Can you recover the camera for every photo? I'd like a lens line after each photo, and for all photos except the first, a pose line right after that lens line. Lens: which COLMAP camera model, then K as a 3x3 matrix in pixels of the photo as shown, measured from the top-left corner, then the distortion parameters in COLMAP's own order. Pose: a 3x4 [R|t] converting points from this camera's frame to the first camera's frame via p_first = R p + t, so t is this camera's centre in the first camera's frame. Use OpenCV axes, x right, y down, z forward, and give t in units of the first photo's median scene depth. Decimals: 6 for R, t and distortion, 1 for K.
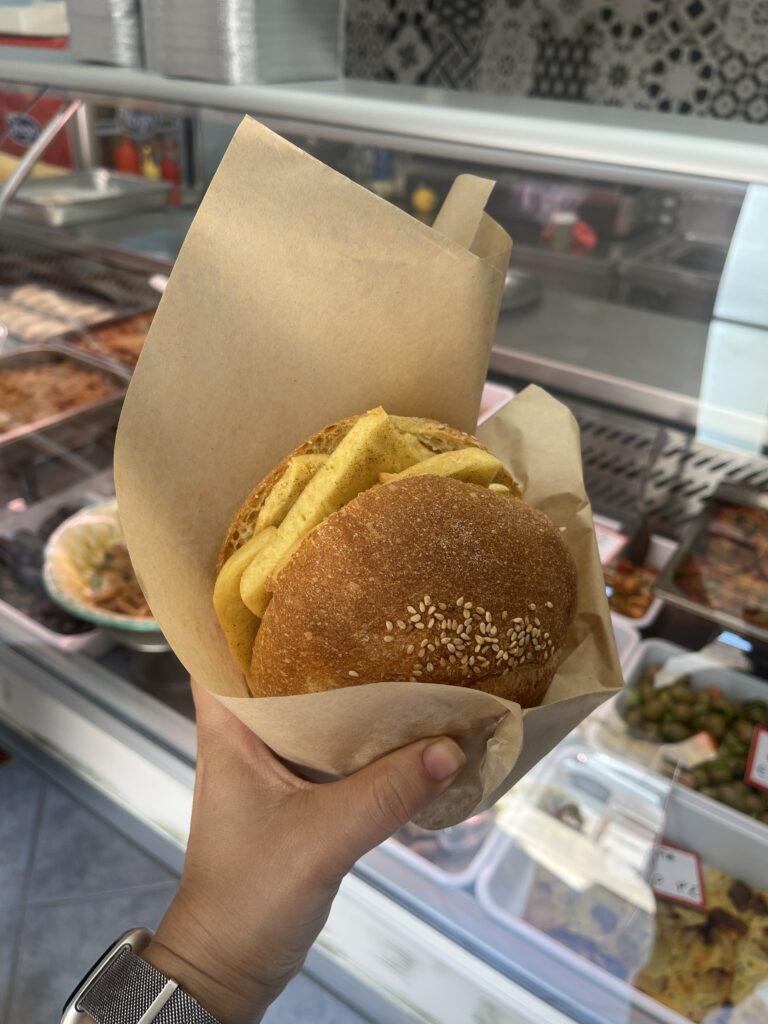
lens RADIAL K [[775.9, 0, 378.5], [0, 775.9, 513.9], [0, 0, 1]] dist [0.055605, -0.078893]
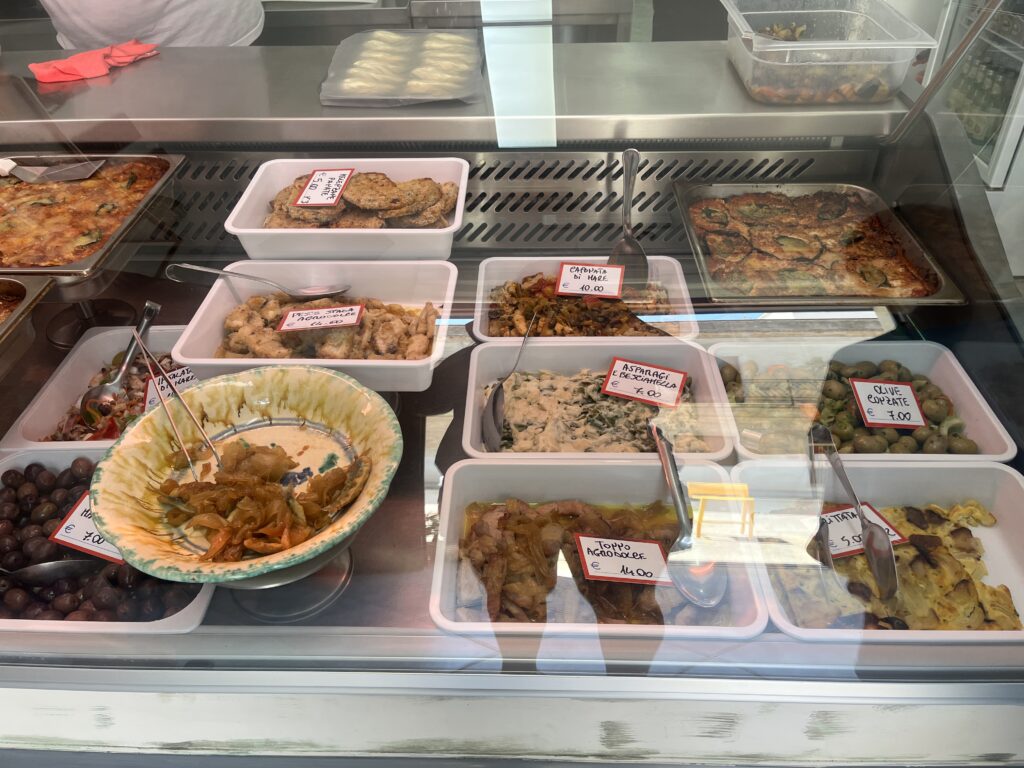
lens RADIAL K [[775.9, 0, 511.1], [0, 775.9, 380.4], [0, 0, 1]] dist [0.055605, -0.078893]
pose [[0.847396, -0.383876, 0.366822, -0.394508], [0.335404, 0.922580, 0.190655, -0.121601], [-0.411611, -0.038527, 0.910545, 0.202894]]
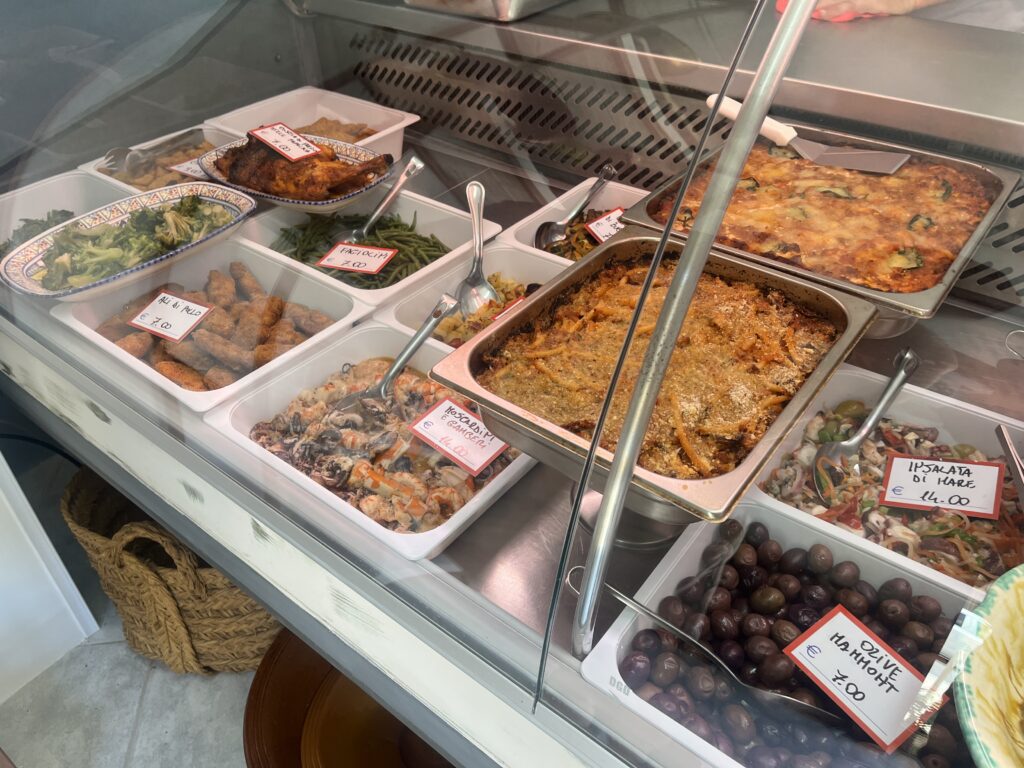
lens RADIAL K [[775.9, 0, 511.1], [0, 775.9, 380.4], [0, 0, 1]] dist [0.055605, -0.078893]
pose [[0.992982, -0.018552, -0.116805, -0.787774], [0.032041, 0.992884, 0.114692, -0.299183], [0.113846, -0.117629, 0.986510, 0.634042]]
